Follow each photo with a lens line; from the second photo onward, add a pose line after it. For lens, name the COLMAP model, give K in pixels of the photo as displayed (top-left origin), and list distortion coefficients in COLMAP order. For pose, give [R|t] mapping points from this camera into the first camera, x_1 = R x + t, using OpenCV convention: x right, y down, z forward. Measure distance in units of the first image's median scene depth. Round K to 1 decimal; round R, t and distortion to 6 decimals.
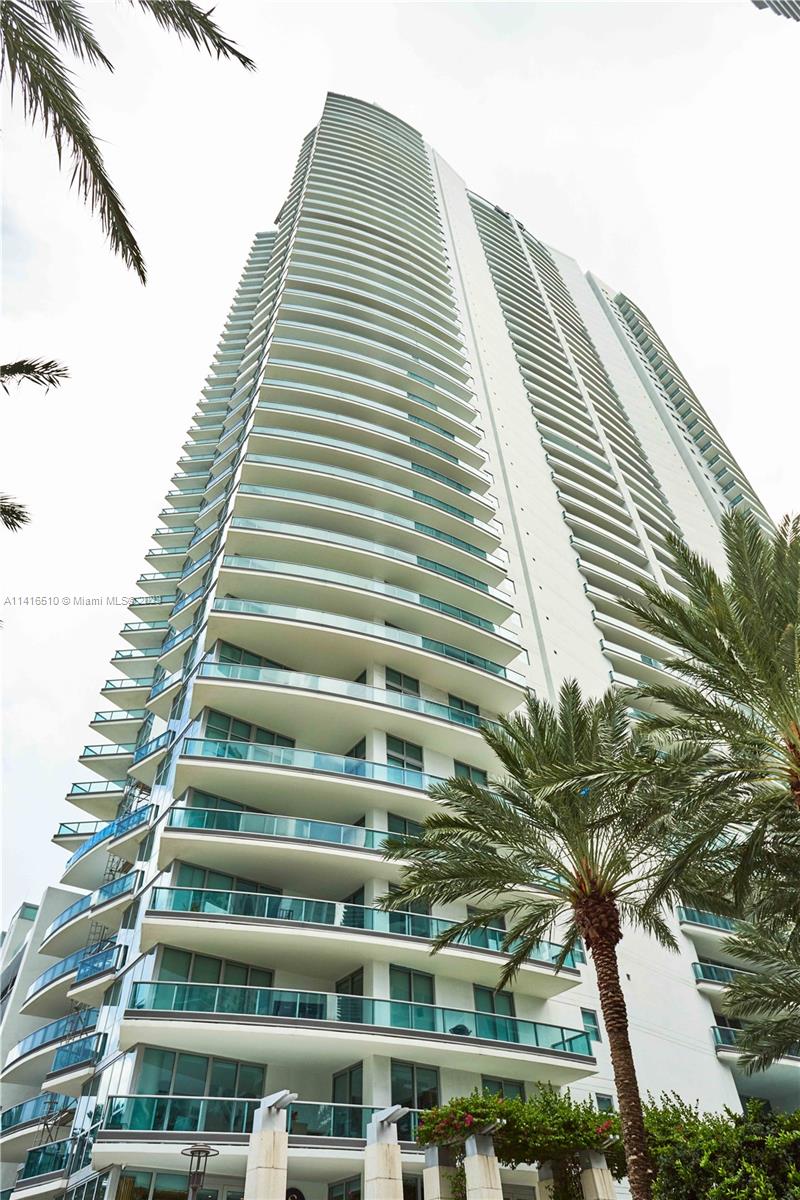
lens RADIAL K [[755.4, 0, 400.0], [0, 755.4, 600.0], [0, 0, 1]] dist [-0.070789, 0.050981]
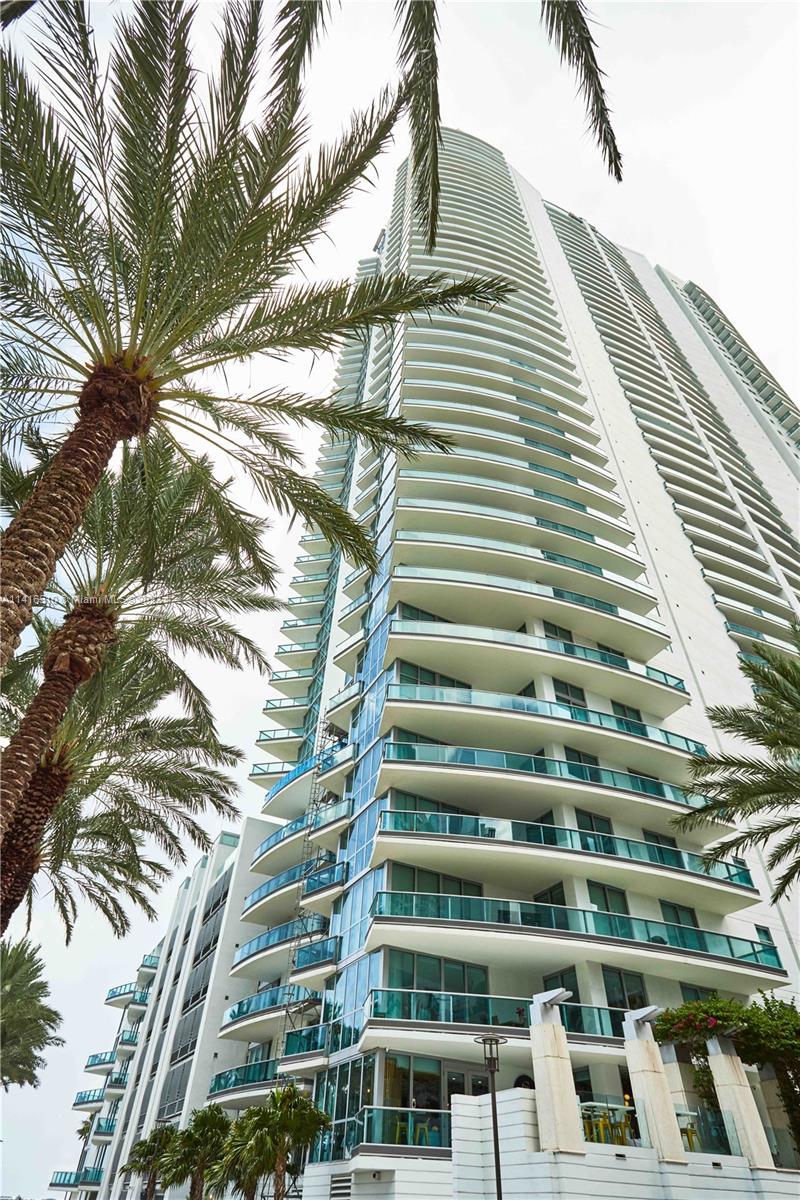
lens RADIAL K [[640.0, 0, 400.0], [0, 640.0, 600.0], [0, 0, 1]] dist [0.000601, -0.001468]
pose [[0.991168, -0.040667, -0.126219, -0.140950], [0.044824, 0.998536, 0.030270, 0.025625], [0.124803, -0.035660, 0.991540, 0.024180]]
